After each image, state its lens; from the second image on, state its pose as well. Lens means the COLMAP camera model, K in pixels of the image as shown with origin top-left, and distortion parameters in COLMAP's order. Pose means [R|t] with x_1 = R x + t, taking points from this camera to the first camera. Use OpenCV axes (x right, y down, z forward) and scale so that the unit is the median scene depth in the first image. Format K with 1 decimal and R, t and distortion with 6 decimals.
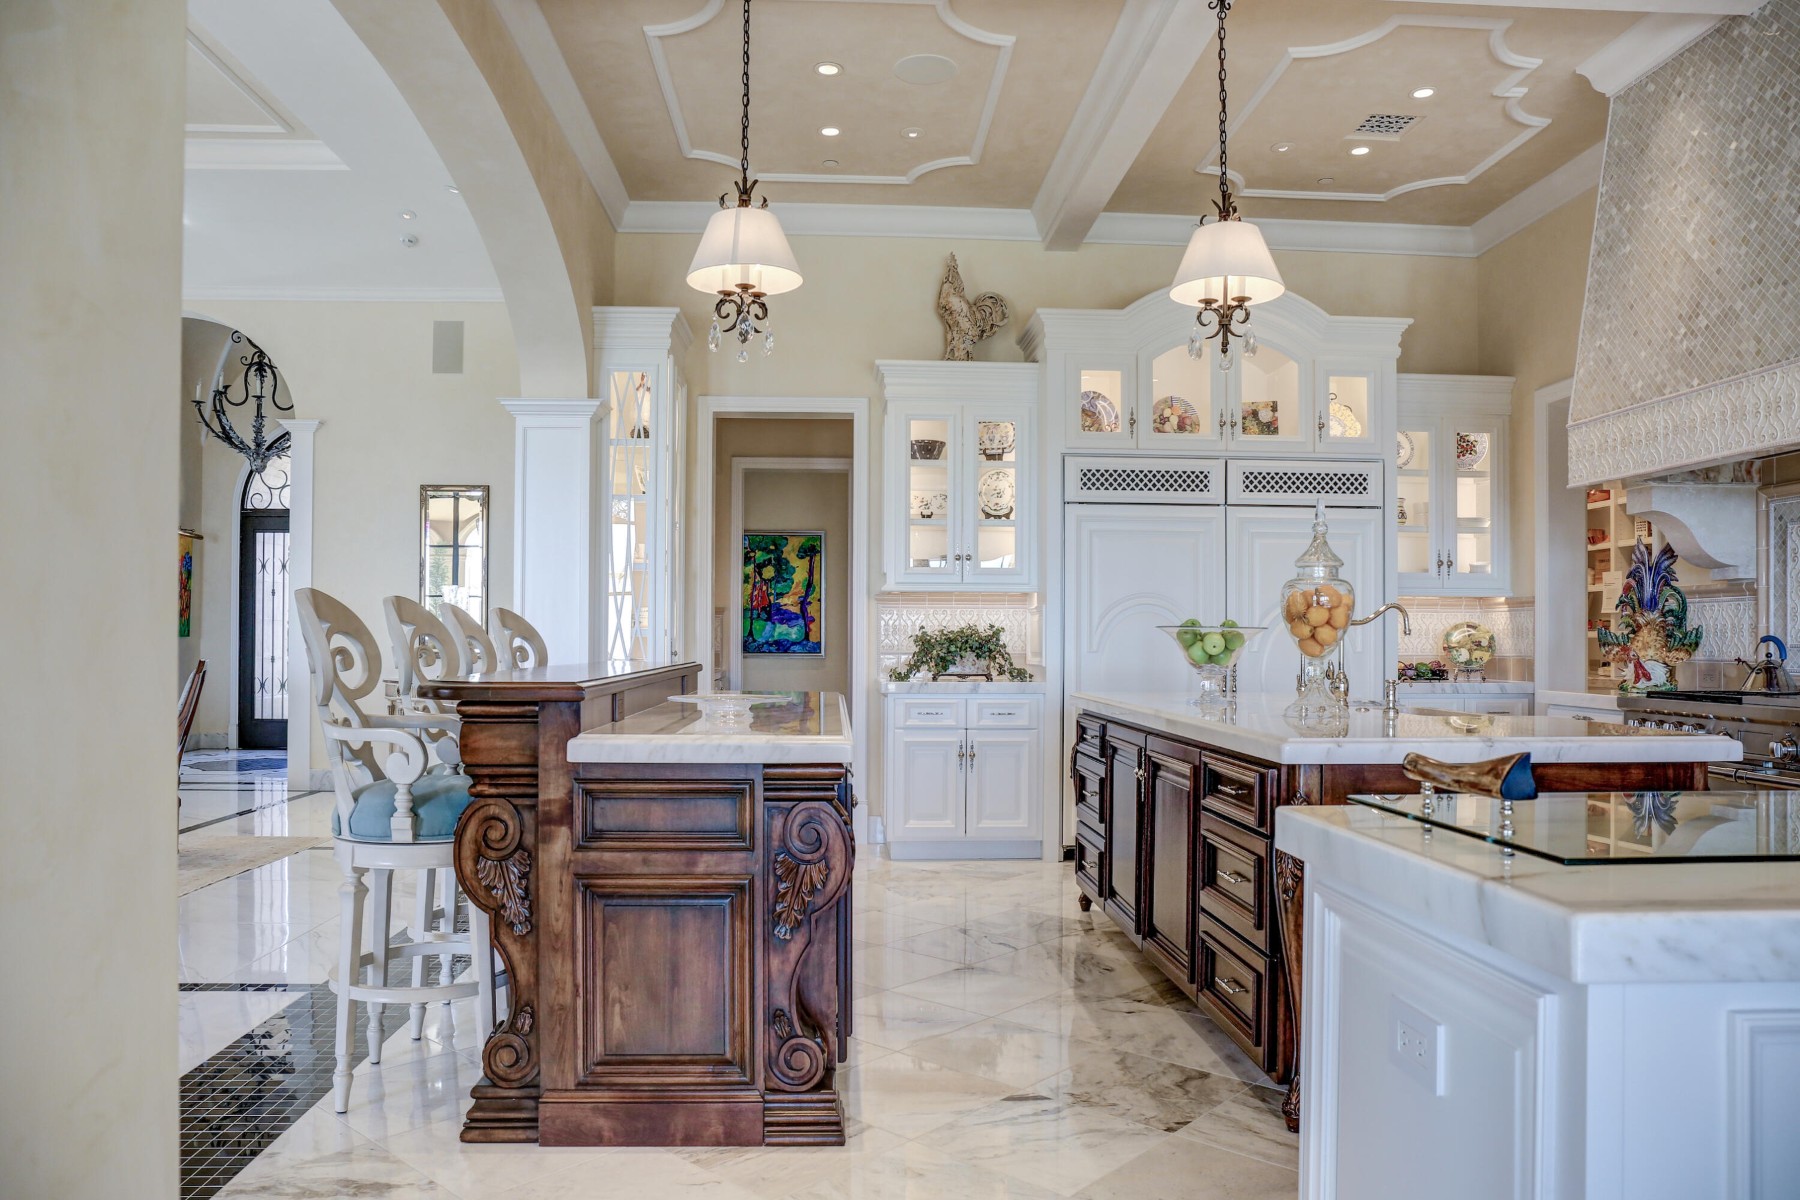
lens RADIAL K [[1243.5, 0, 898.3], [0, 1243.5, 633.2], [0, 0, 1]] dist [-0.111569, 0.083310]
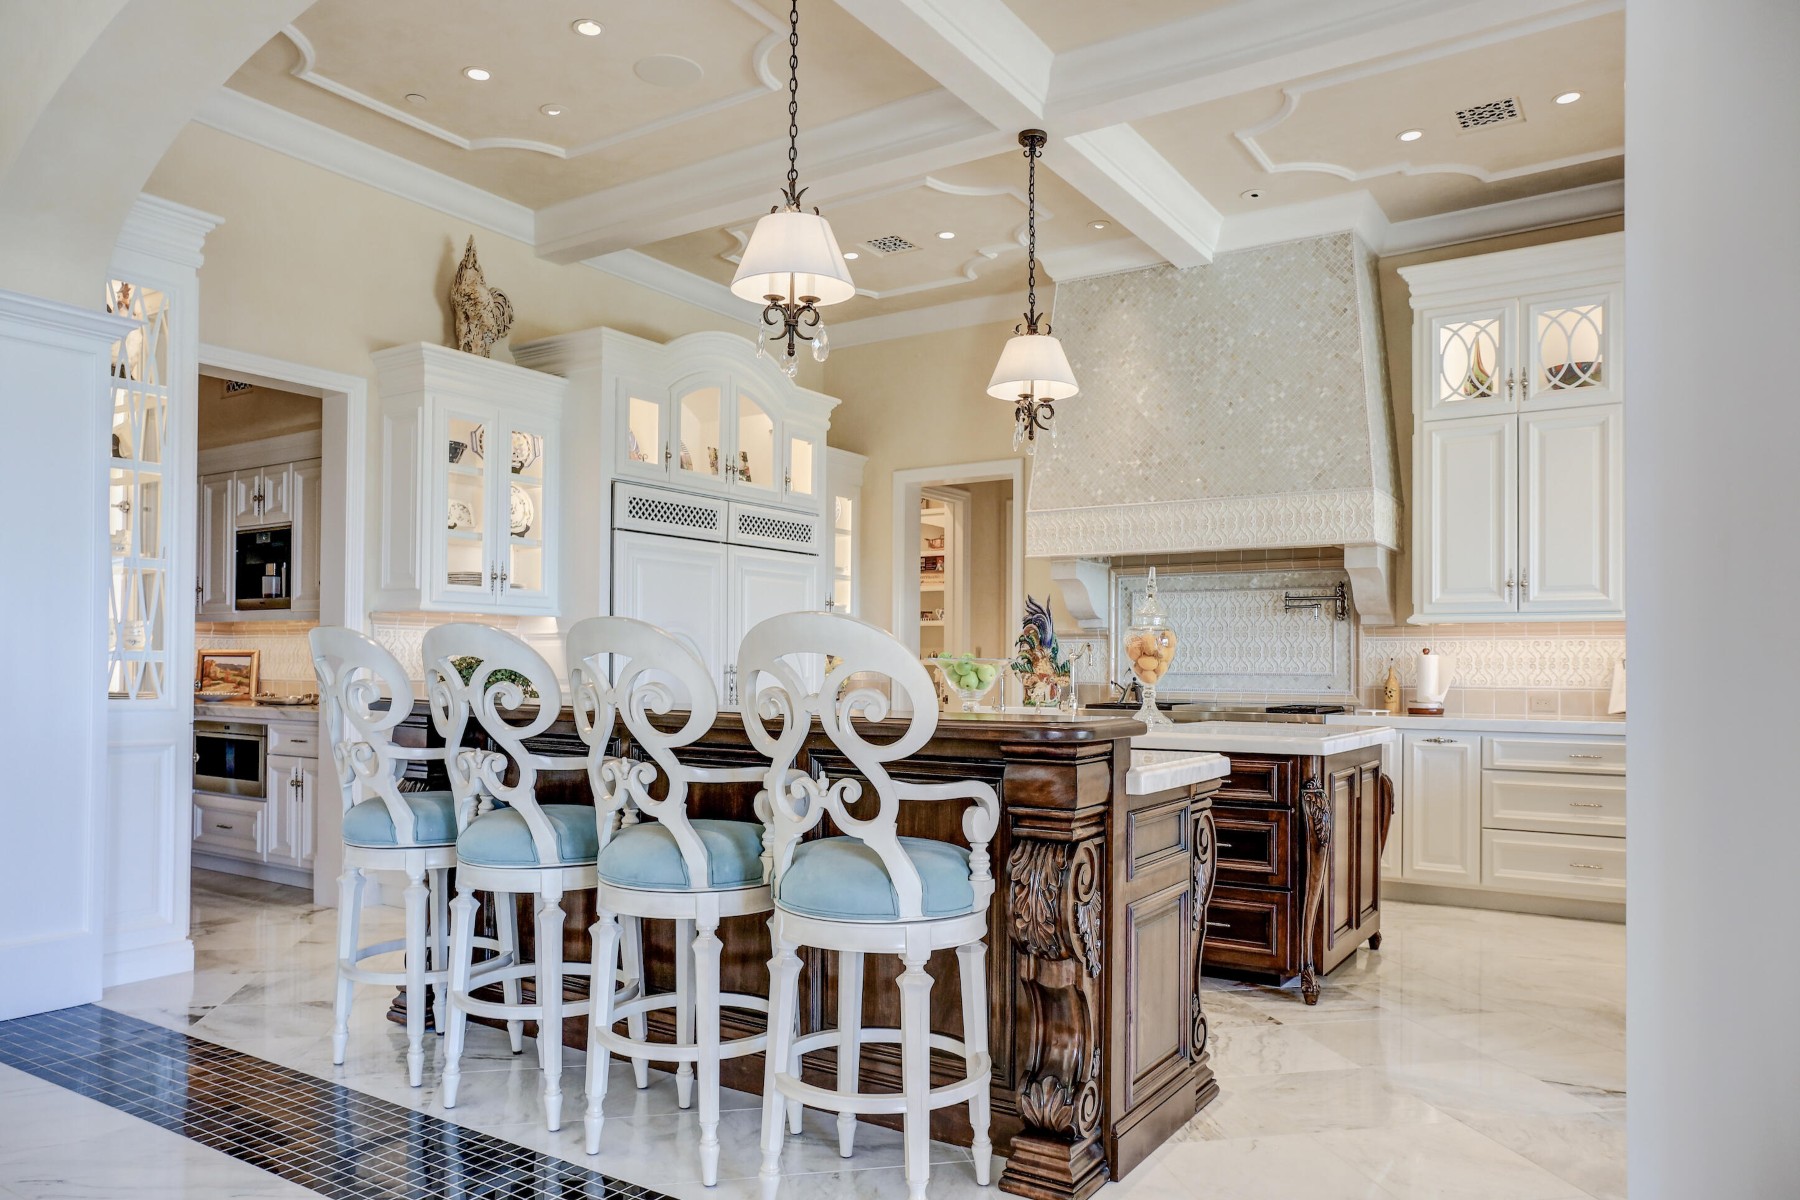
lens RADIAL K [[1226.2, 0, 899.4], [0, 1226.2, 649.5], [0, 0, 1]] dist [-0.031891, 0.003170]
pose [[0.589407, 0.013492, 0.807724, -0.604904], [-0.010495, 0.999904, -0.009044, -0.001529], [-0.807768, -0.003146, 0.589492, 0.275224]]
